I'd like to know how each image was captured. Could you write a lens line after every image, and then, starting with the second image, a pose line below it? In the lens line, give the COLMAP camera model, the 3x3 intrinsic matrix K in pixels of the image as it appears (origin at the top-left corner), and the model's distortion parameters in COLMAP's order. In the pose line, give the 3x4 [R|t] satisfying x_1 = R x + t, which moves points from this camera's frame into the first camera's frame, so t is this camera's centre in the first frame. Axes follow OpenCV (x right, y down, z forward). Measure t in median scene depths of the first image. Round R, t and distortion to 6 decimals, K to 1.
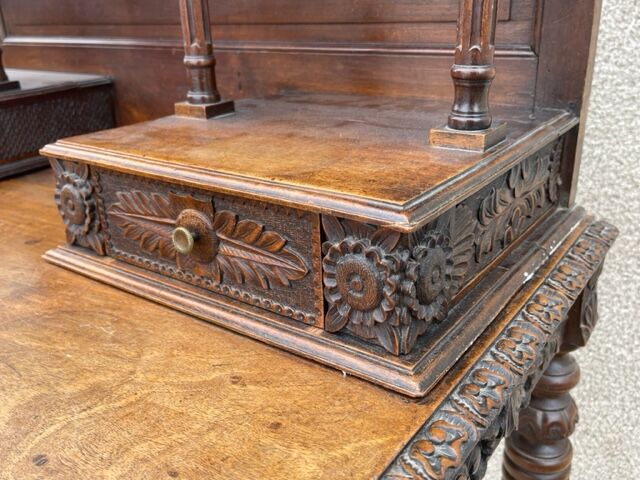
lens RADIAL K [[599.9, 0, 320.0], [0, 599.9, 240.0], [0, 0, 1]] dist [0.060678, -0.009704]
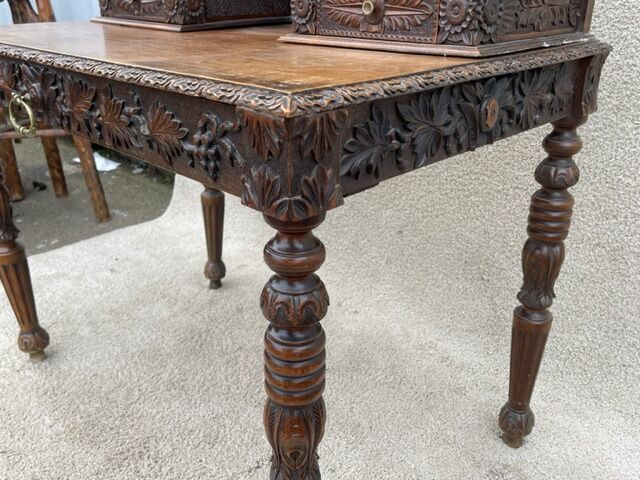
lens RADIAL K [[599.9, 0, 320.0], [0, 599.9, 240.0], [0, 0, 1]] dist [0.060678, -0.009704]
pose [[0.988072, 0.095694, -0.120648, -0.055309], [-0.094056, 0.995382, 0.019210, 0.622405], [0.121929, -0.007633, 0.992509, -0.861783]]
